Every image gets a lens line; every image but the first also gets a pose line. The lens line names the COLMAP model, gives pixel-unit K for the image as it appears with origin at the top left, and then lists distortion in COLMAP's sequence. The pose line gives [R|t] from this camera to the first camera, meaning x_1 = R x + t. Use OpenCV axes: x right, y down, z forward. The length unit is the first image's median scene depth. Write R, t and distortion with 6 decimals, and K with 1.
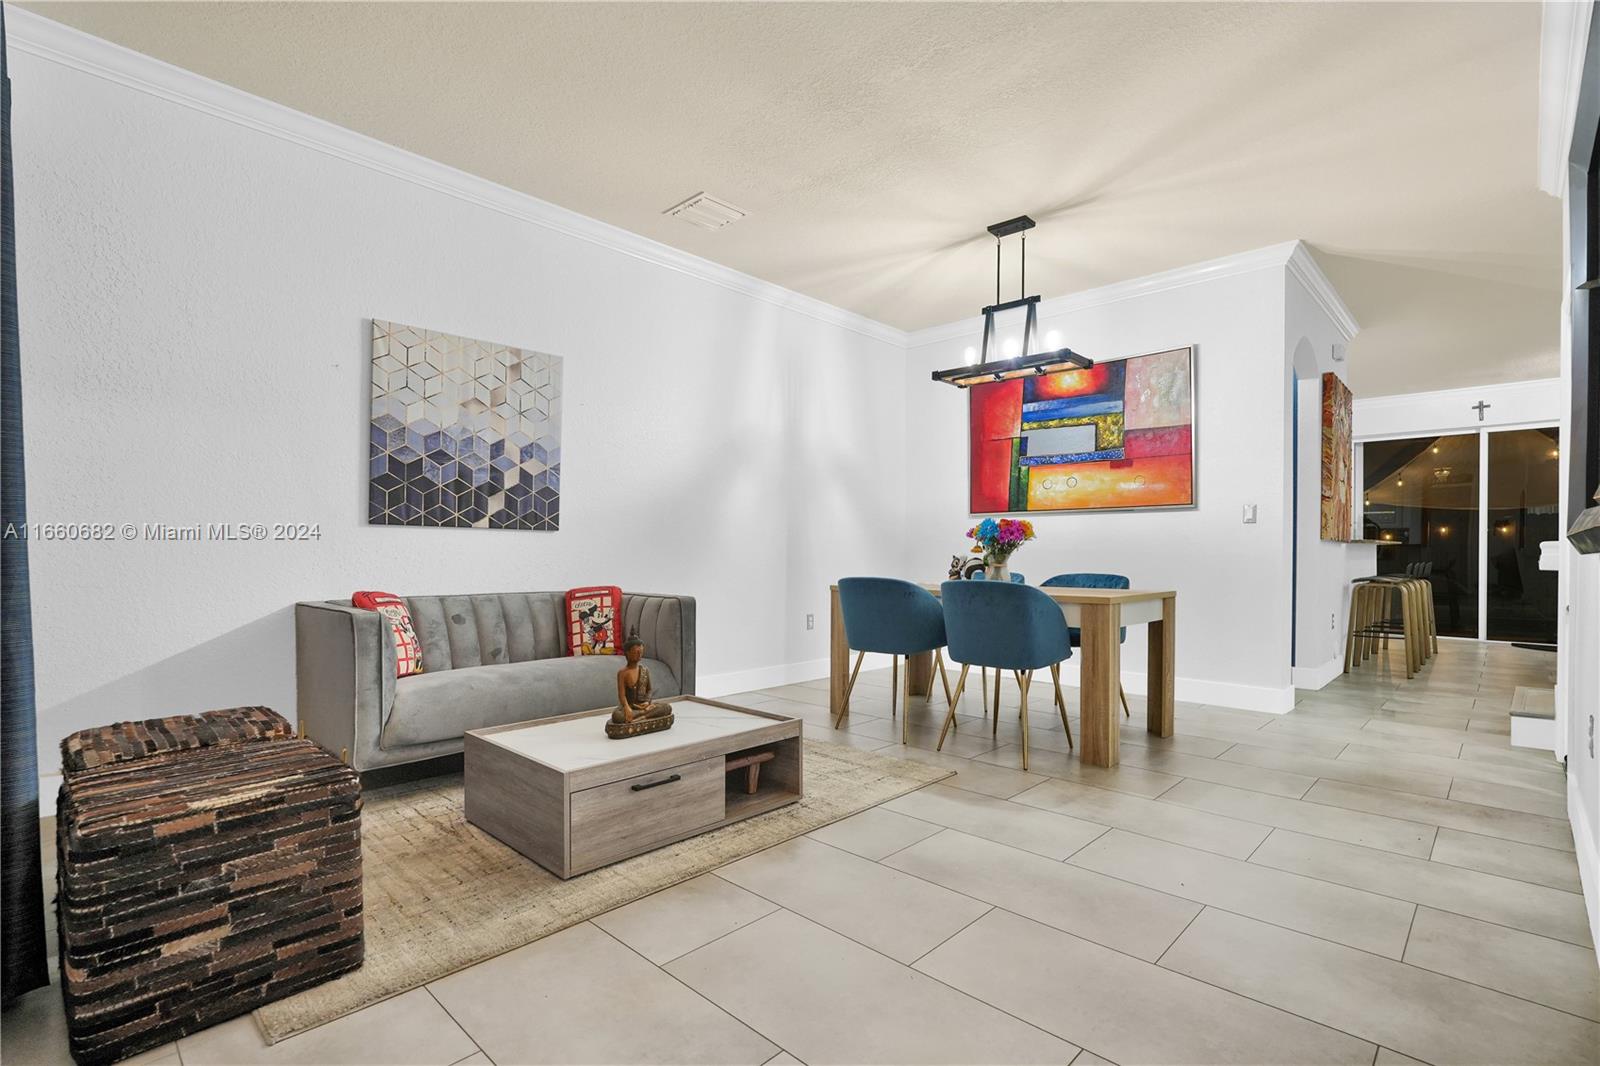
lens RADIAL K [[737.0, 0, 767.6], [0, 737.0, 558.2], [0, 0, 1]] dist [-0.001703, -0.000036]
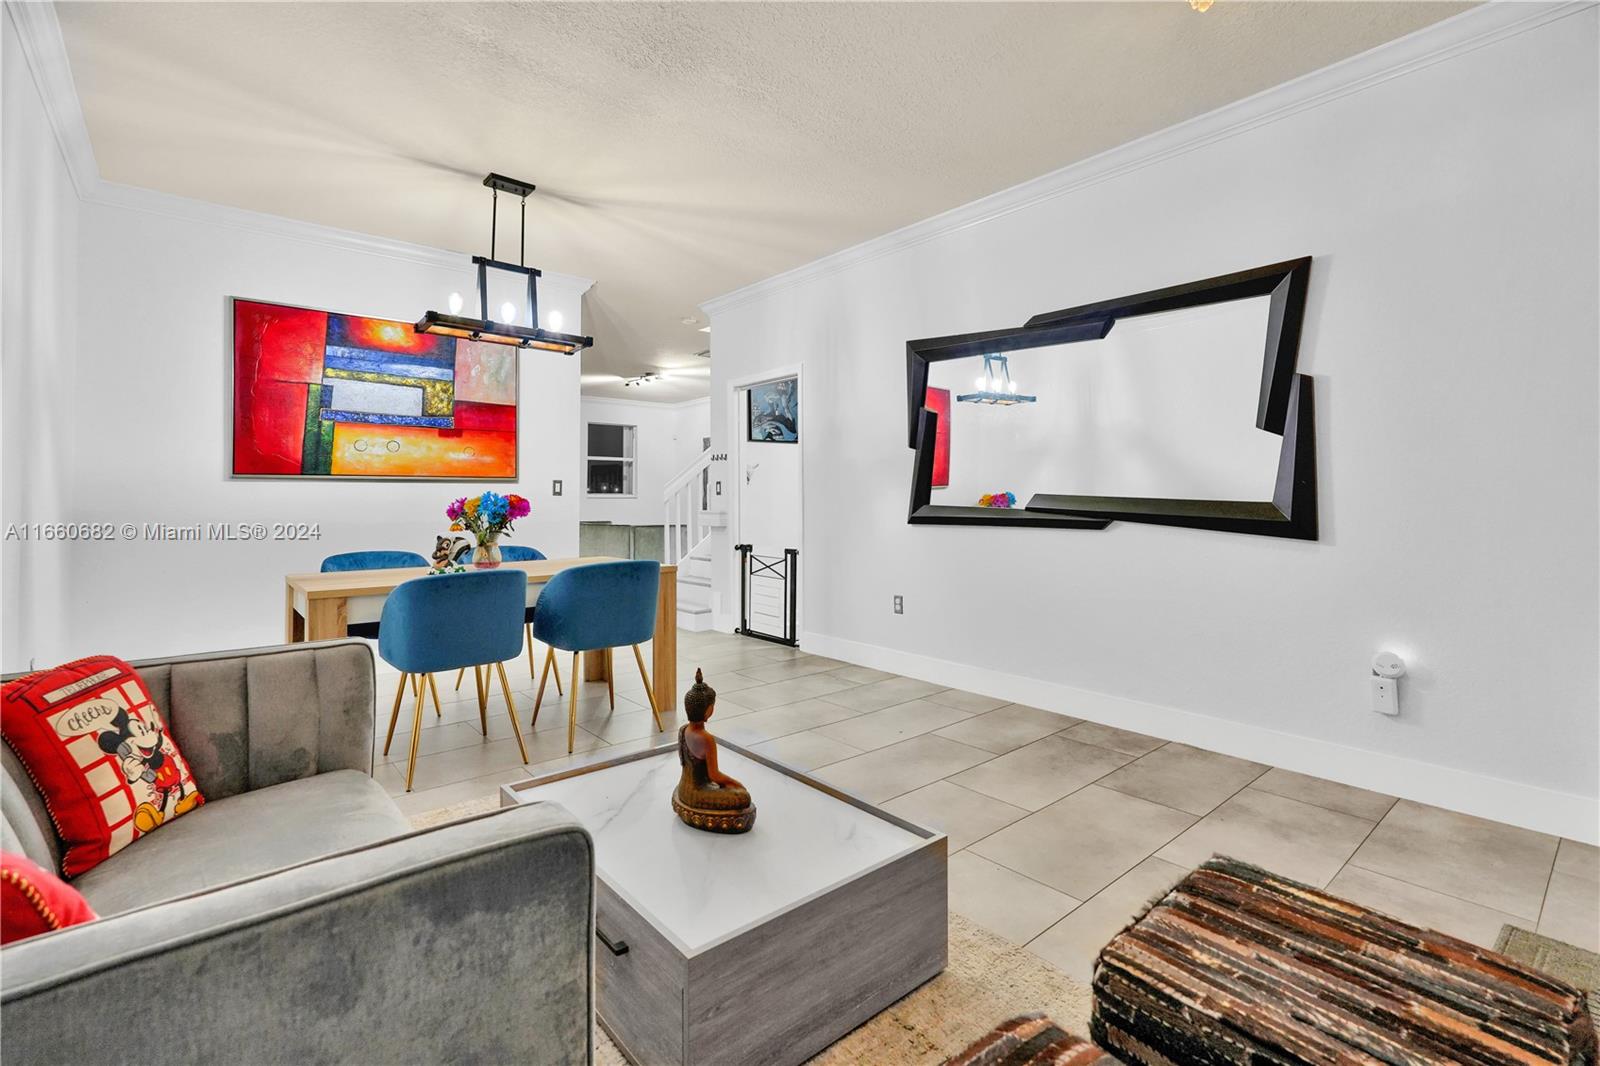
lens RADIAL K [[737.0, 0, 793.5], [0, 737.0, 489.4], [0, 0, 1]] dist [-0.001703, -0.000036]
pose [[0.089554, 0.008190, 0.995948, -0.466010], [0.012467, 0.999879, -0.009343, -0.037932], [-0.995904, 0.013254, 0.089441, 0.454738]]
